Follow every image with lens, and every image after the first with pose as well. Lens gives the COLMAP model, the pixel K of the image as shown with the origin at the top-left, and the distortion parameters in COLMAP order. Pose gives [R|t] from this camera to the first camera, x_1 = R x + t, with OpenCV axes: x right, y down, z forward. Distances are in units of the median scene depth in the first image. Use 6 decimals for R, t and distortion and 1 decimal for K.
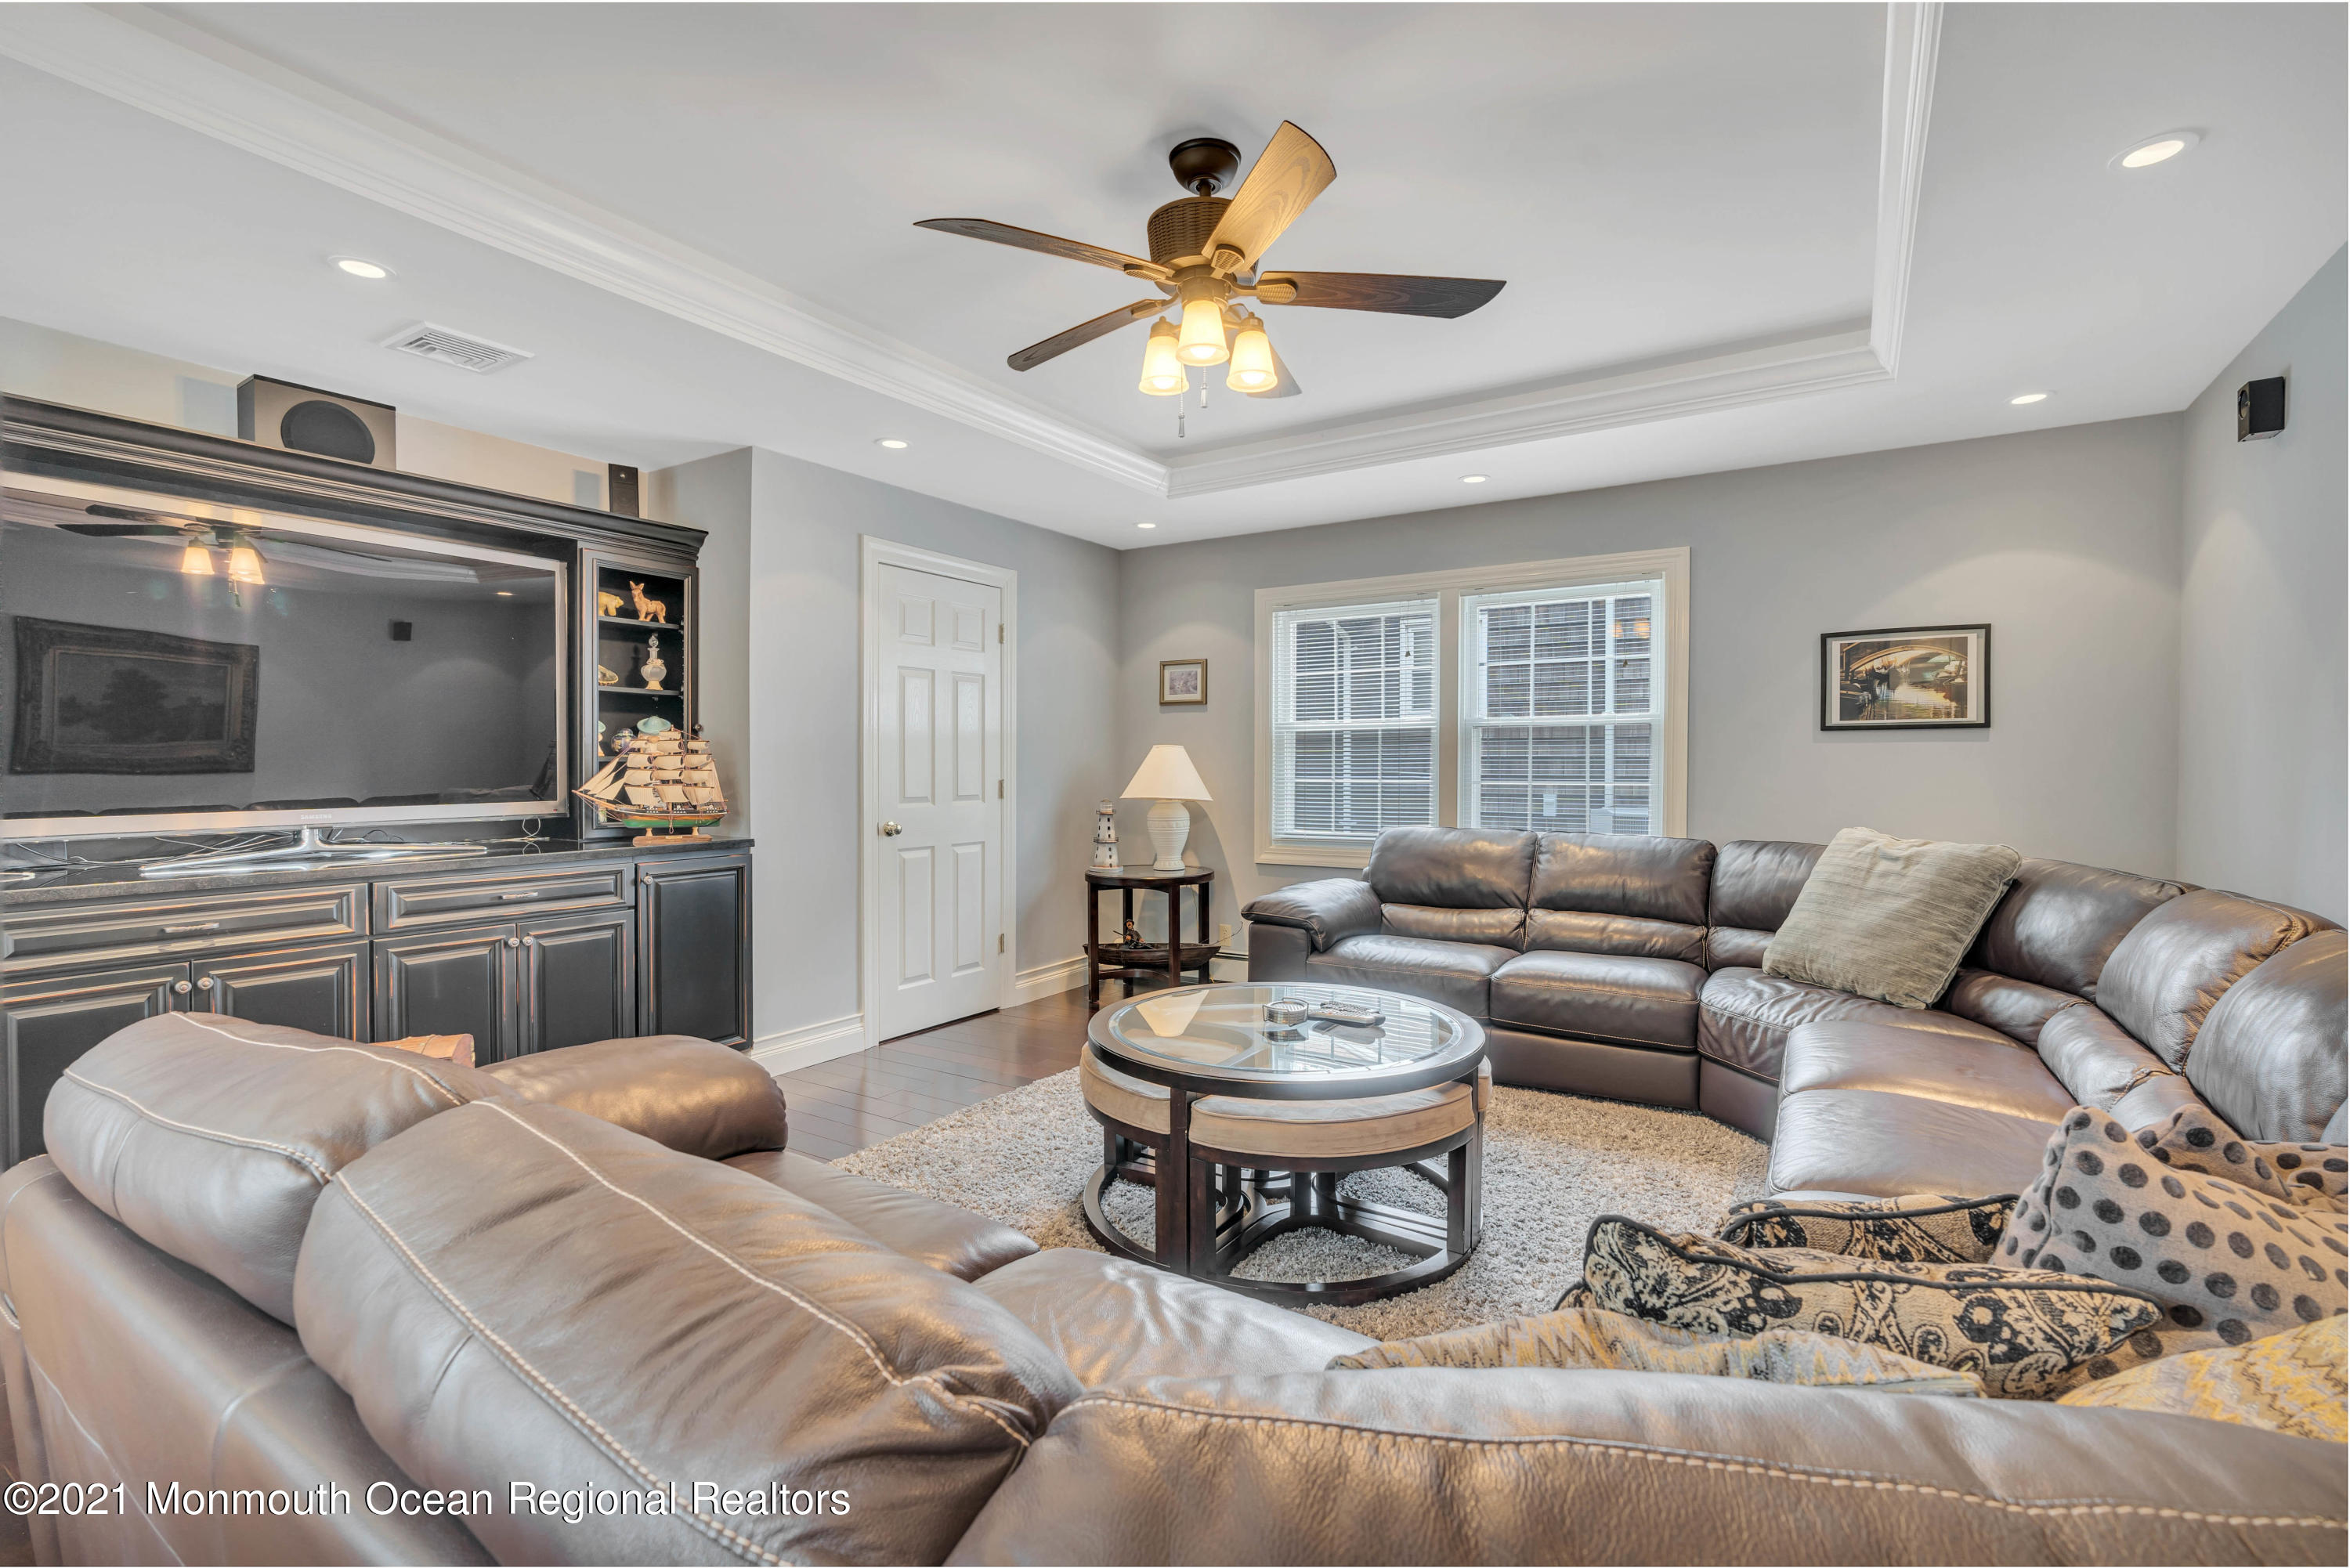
lens RADIAL K [[1059.0, 0, 1185.5], [0, 1059.0, 775.3], [0, 0, 1]] dist [-0.005898, 0.000761]
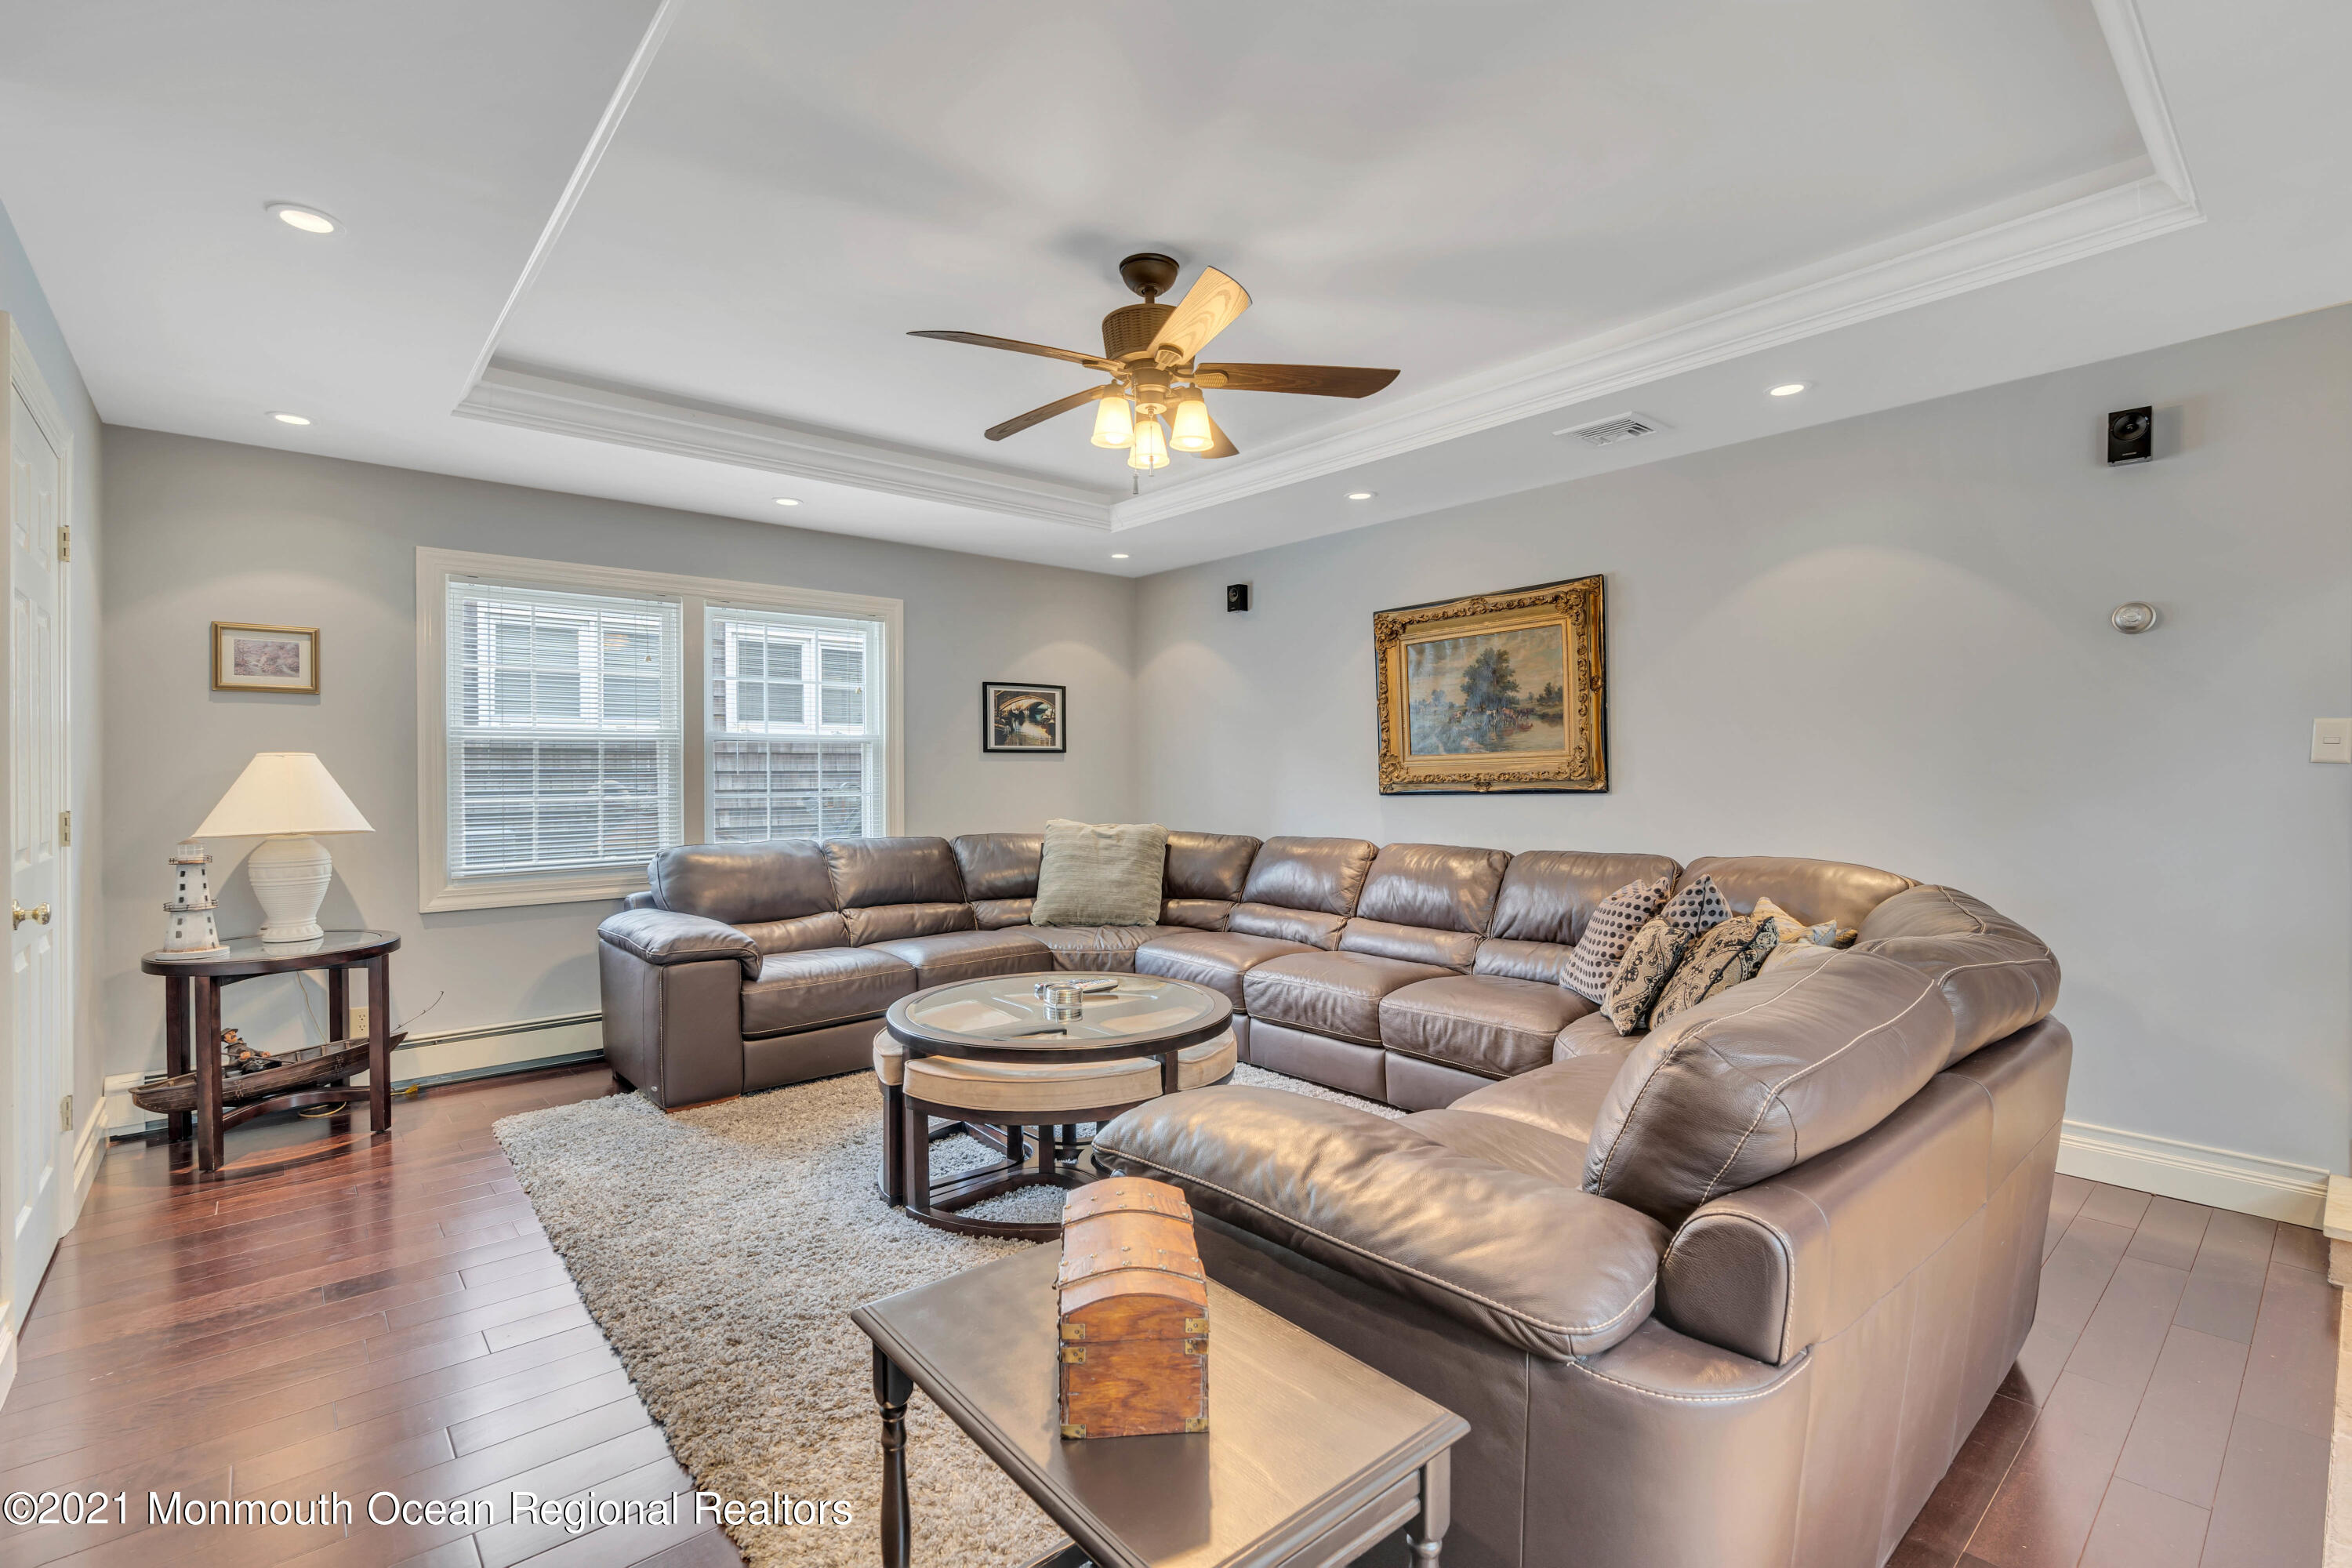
lens RADIAL K [[1060.0, 0, 1176.2], [0, 1060.0, 781.9], [0, 0, 1]] dist [-0.005898, 0.000761]
pose [[0.298246, -0.008097, 0.954455, -0.636022], [0.015764, 0.999869, 0.003556, -0.004856], [-0.954359, 0.013986, 0.298335, 0.351741]]
